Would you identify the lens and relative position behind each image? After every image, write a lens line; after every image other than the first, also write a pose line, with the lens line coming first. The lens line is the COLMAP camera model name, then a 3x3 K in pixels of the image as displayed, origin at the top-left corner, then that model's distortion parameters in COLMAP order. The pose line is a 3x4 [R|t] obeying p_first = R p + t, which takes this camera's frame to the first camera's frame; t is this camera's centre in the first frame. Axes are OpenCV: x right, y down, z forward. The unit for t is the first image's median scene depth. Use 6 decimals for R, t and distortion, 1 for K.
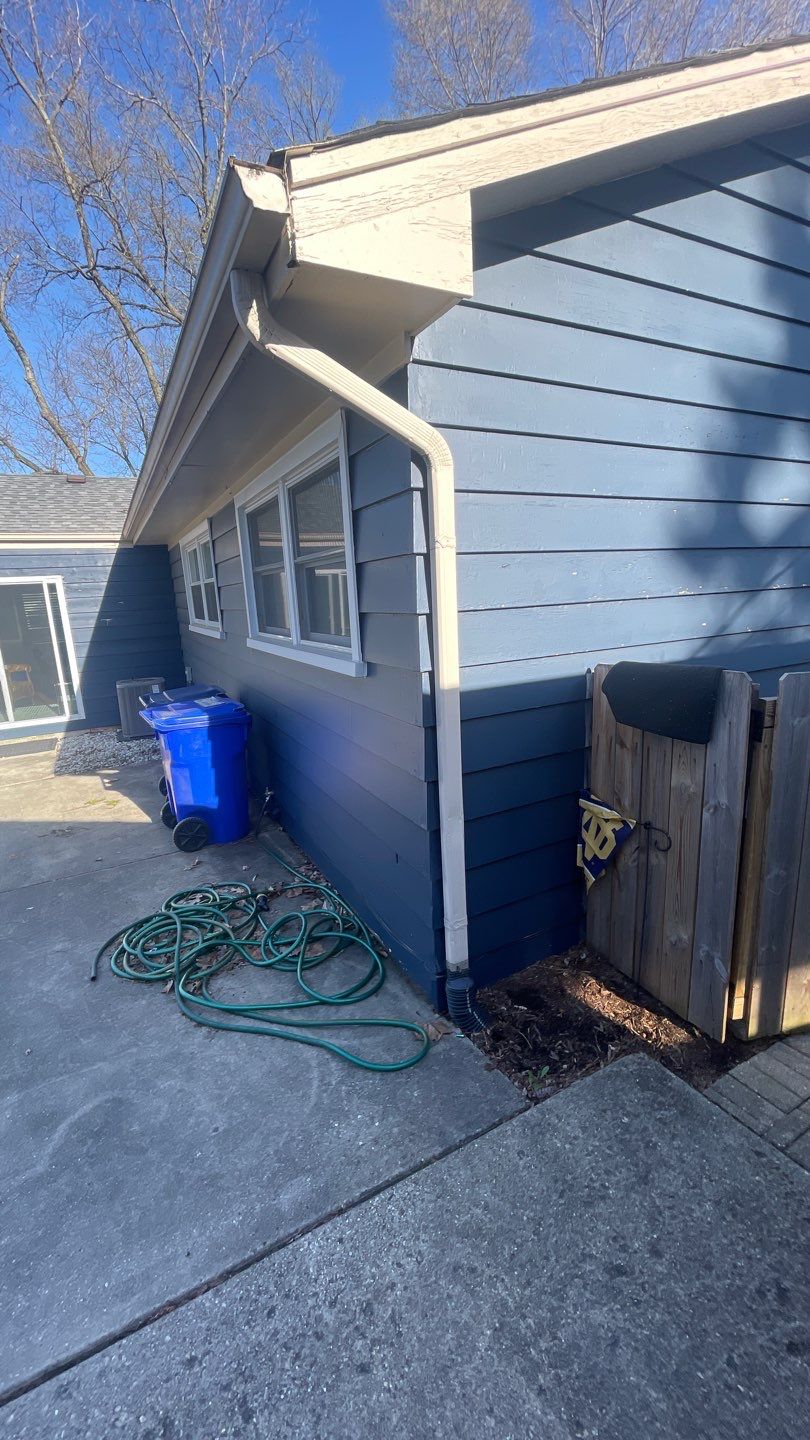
lens RADIAL K [[581.3, 0, 408.7], [0, 581.3, 719.6], [0, 0, 1]] dist [-0.001574, 0.003165]
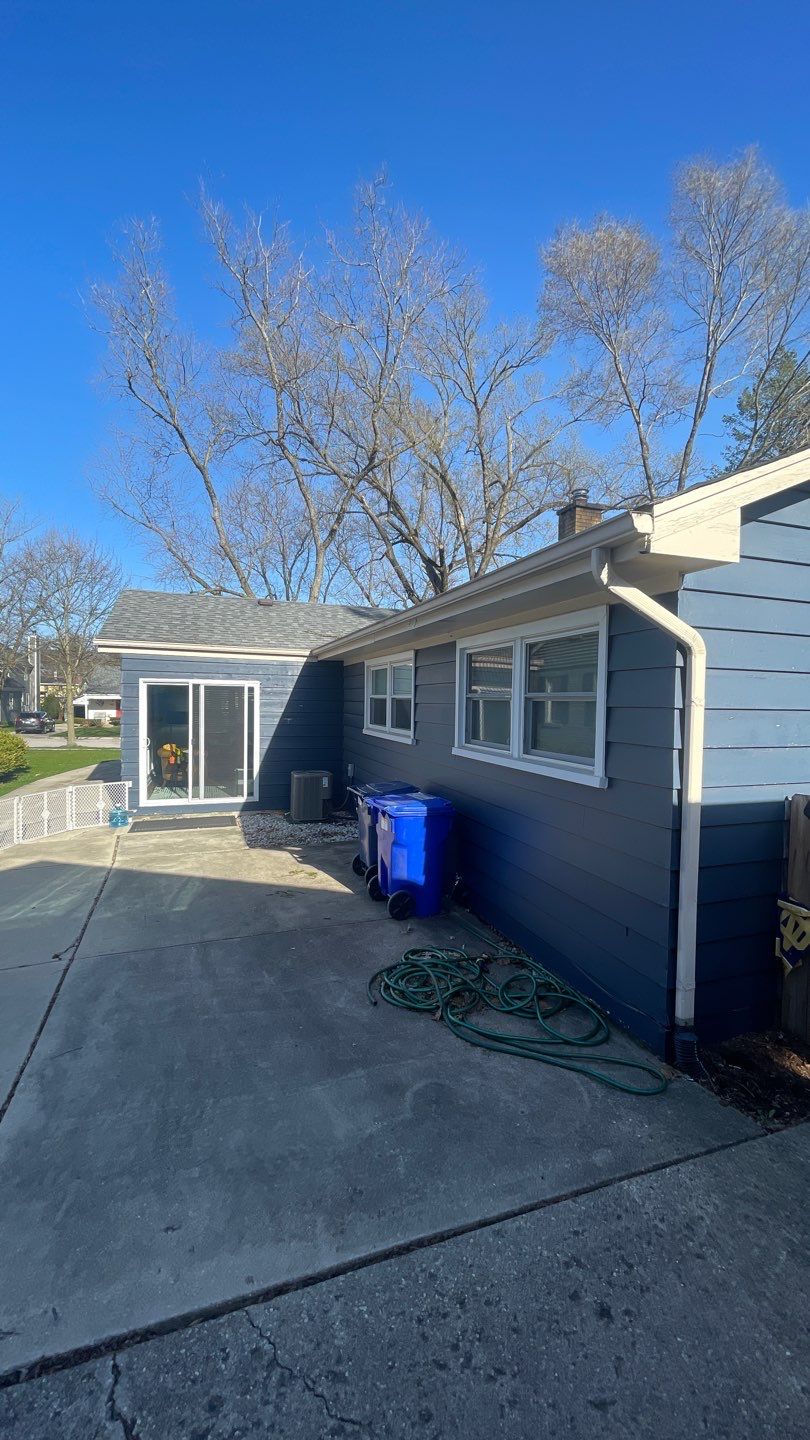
lens RADIAL K [[581.3, 0, 412.3], [0, 581.3, 721.9], [0, 0, 1]] dist [-0.001574, 0.003165]
pose [[0.988711, 0.068181, -0.133426, -0.343782], [-0.090911, 0.980810, -0.172476, 0.047593], [0.119106, 0.182658, 0.975935, -0.389766]]
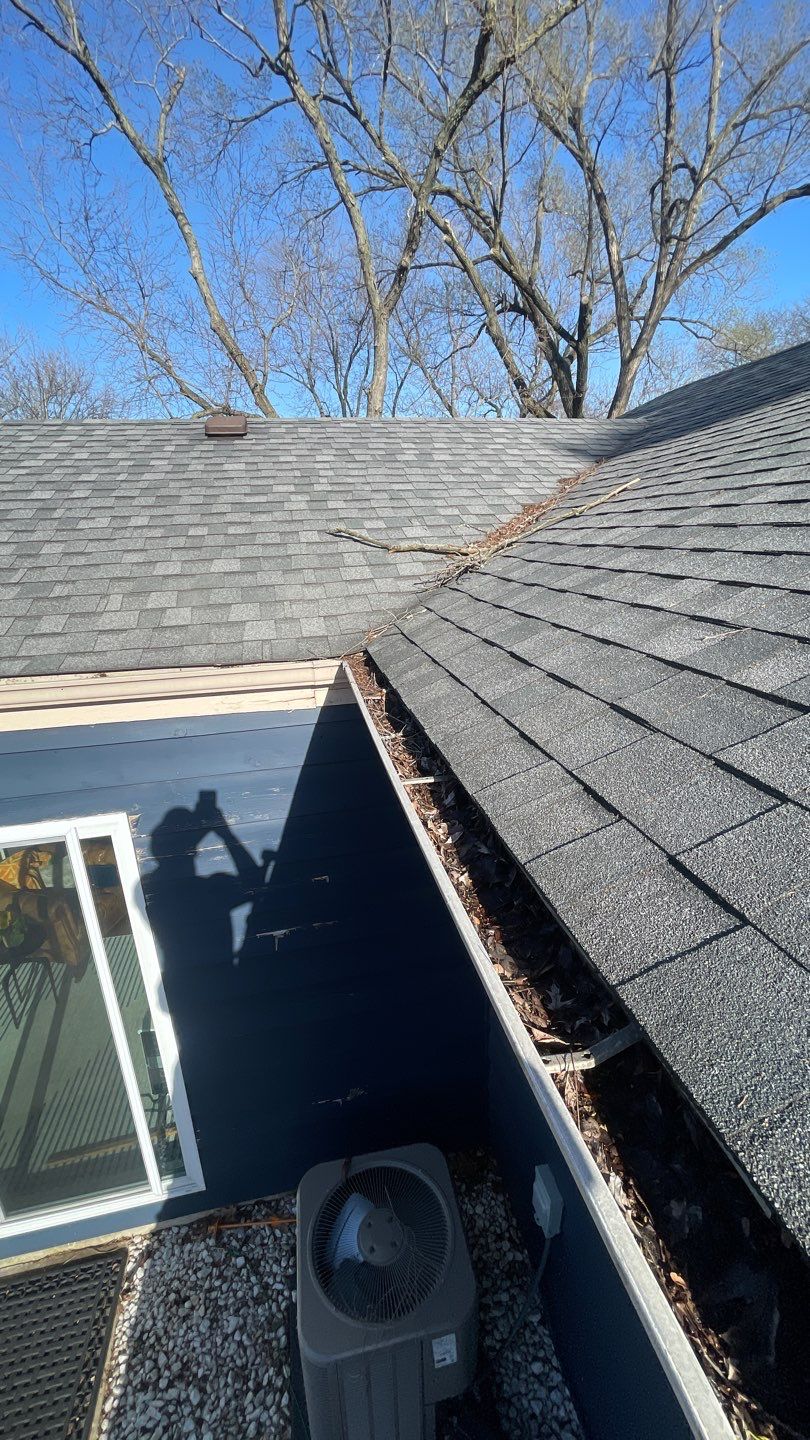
lens RADIAL K [[581.3, 0, 410.5], [0, 581.3, 708.3], [0, 0, 1]] dist [-0.001574, 0.003165]
pose [[0.964642, 0.089071, -0.248058, -1.213555], [-0.066708, 0.993031, 0.097159, -0.991517], [0.254984, -0.077176, 0.963861, 2.317335]]
